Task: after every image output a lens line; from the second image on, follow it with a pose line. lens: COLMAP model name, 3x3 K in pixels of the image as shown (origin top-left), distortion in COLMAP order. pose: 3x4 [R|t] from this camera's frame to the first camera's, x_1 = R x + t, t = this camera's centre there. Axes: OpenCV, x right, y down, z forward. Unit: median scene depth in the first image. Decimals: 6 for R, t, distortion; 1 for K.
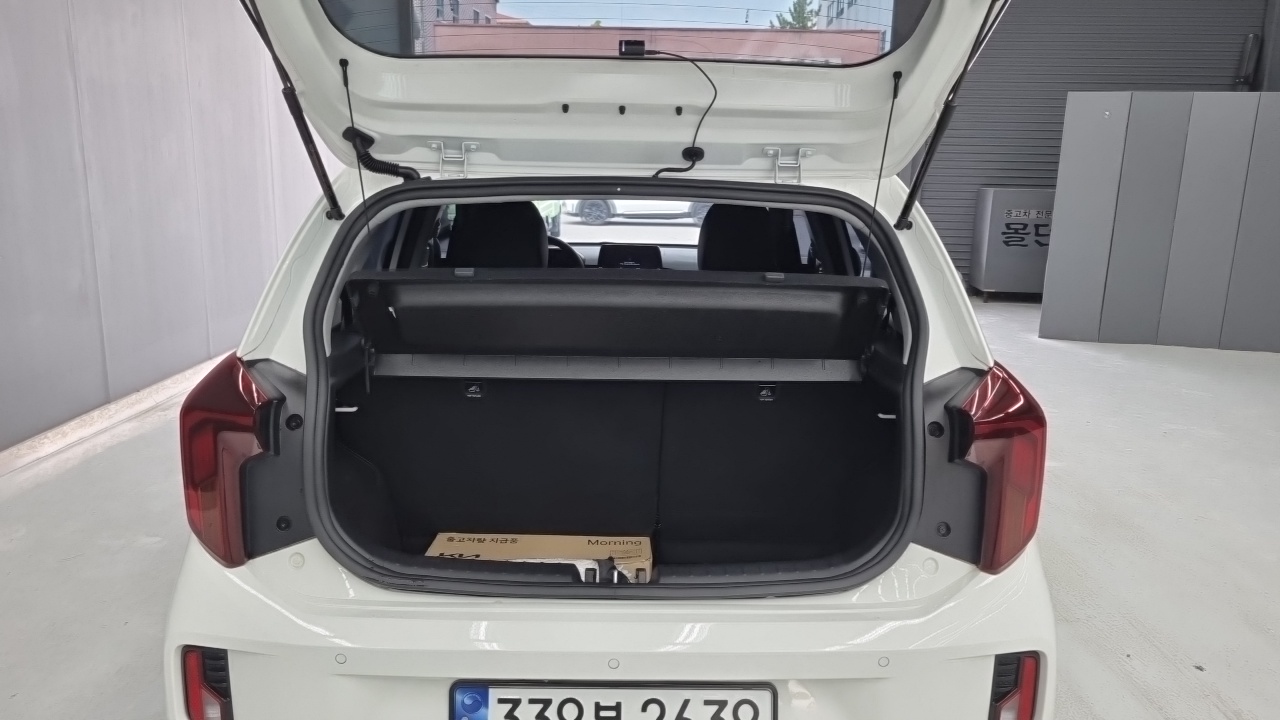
lens RADIAL K [[1005.4, 0, 640.1], [0, 1005.4, 364.4], [0, 0, 1]] dist [0.031315, -0.005937]
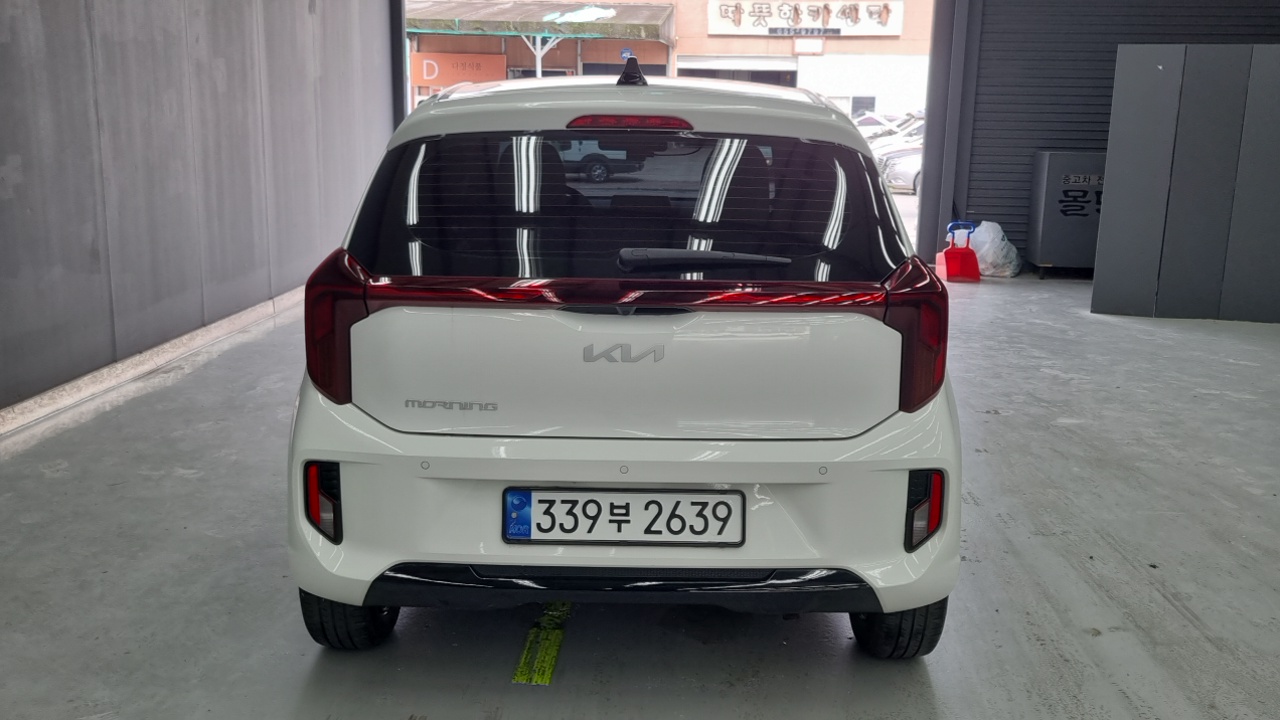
lens RADIAL K [[1196.9, 0, 635.6], [0, 1196.9, 357.1], [0, 0, 1]] dist [0.044819, 0.000000]
pose [[0.999831, 0.001880, -0.018309, 0.006010], [-0.002052, 0.999954, -0.009422, 0.050920], [0.018290, 0.009458, 0.999788, -0.198292]]
